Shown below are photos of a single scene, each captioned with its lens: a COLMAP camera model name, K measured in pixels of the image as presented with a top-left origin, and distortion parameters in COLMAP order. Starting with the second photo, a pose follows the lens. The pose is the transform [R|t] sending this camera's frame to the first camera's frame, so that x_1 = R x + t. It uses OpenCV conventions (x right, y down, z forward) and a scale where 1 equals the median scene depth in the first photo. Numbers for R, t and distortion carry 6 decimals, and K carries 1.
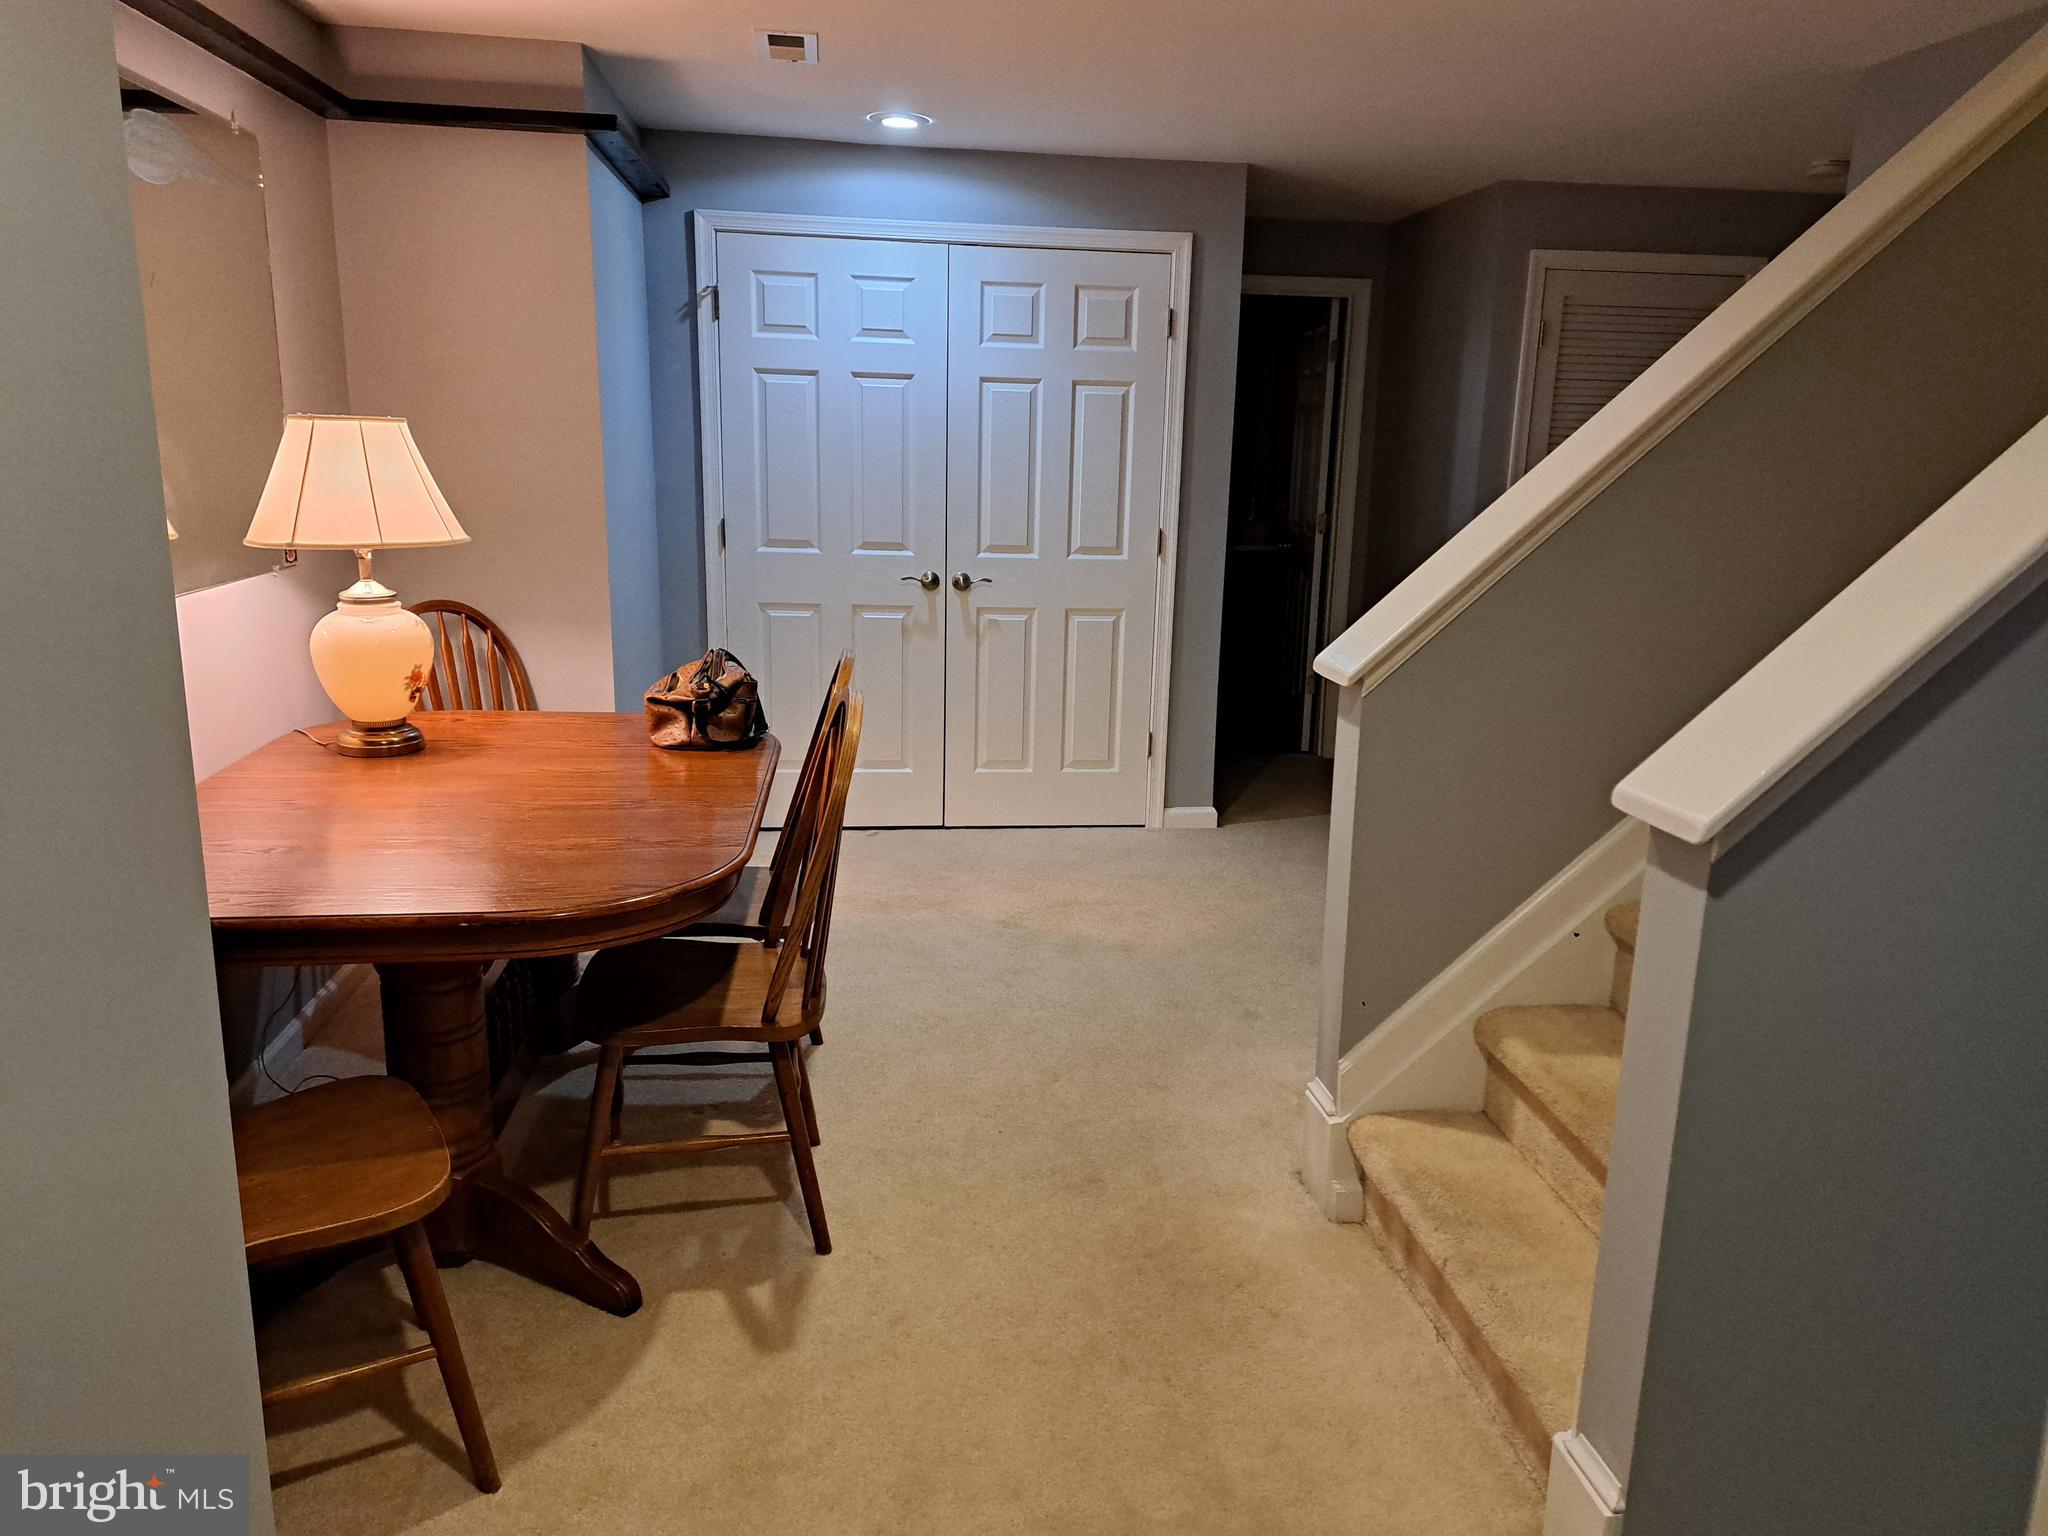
lens RADIAL K [[1471.6, 0, 1036.0], [0, 1471.6, 770.0], [0, 0, 1]] dist [0.079219, -0.090758]
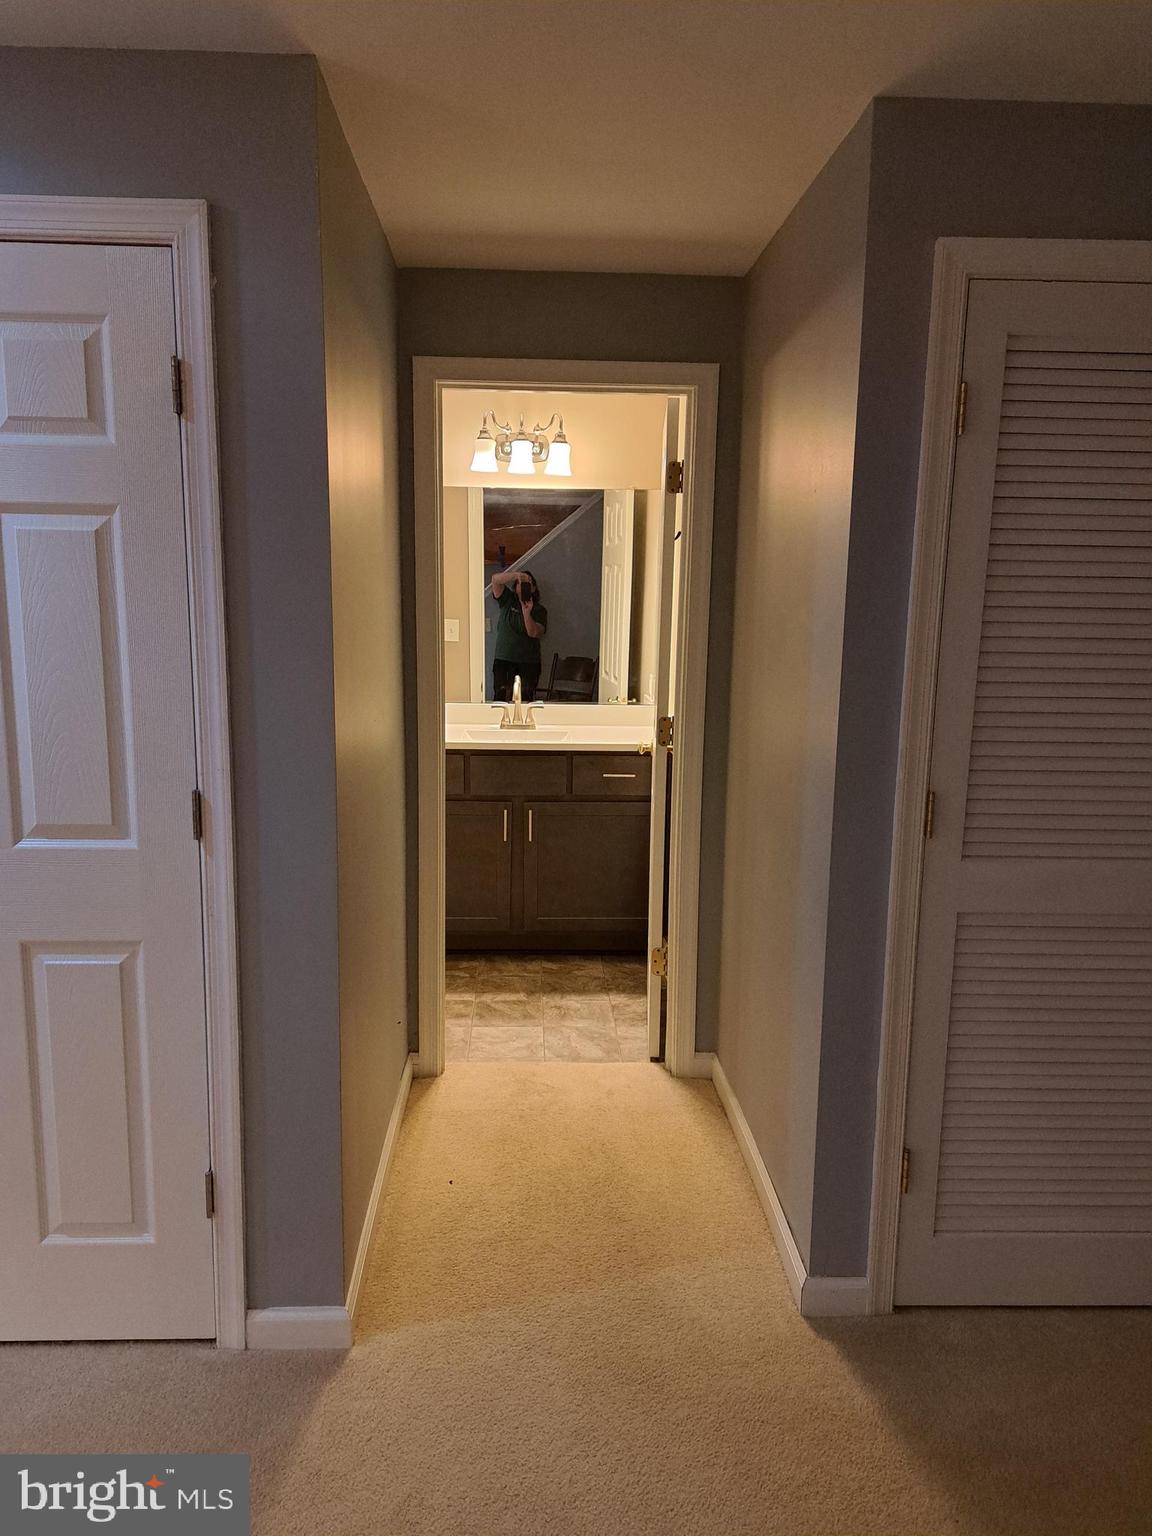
lens RADIAL K [[1103.7, 0, 555.4], [0, 1103.7, 777.7], [0, 0, 1]] dist [0.079219, -0.090758]
pose [[0.995940, 0.006700, -0.089766, 0.446103], [-0.011876, 0.998289, -0.057257, -0.272771], [0.089228, 0.058091, 0.994316, 1.163410]]
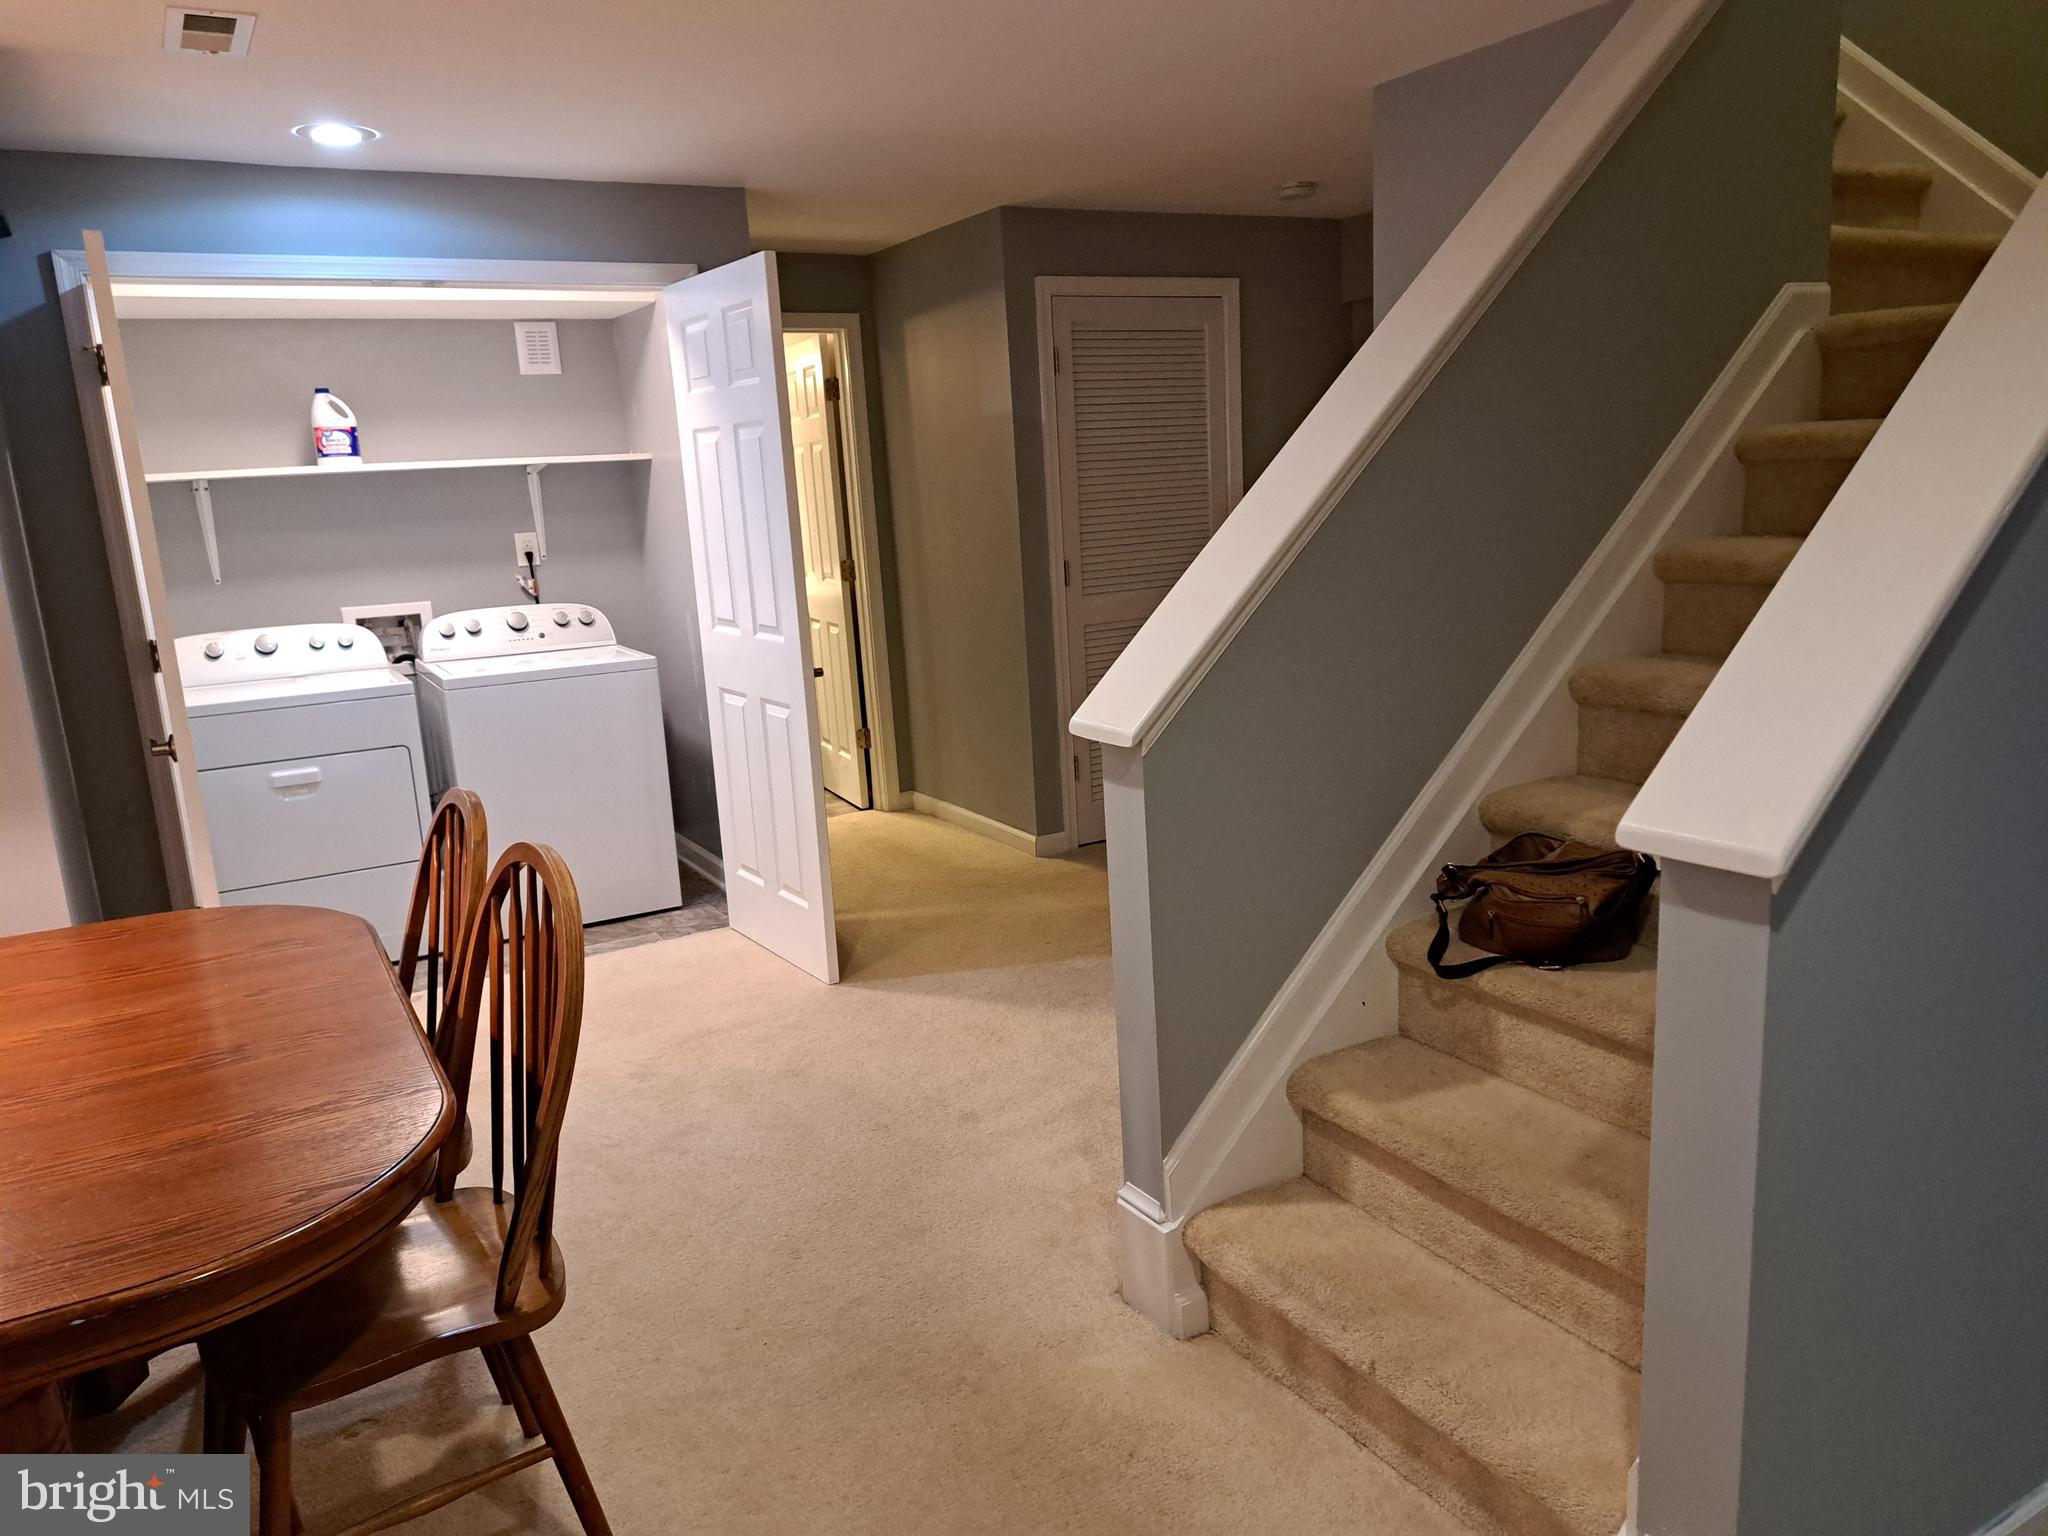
lens RADIAL K [[1471.6, 0, 1029.6], [0, 1471.6, 789.5], [0, 0, 1]] dist [0.079219, -0.090758]
pose [[0.916813, -0.156683, 0.367292, -0.161434], [0.163343, 0.986482, 0.013095, -0.049318], [-0.364379, 0.047989, 0.930013, 0.186924]]
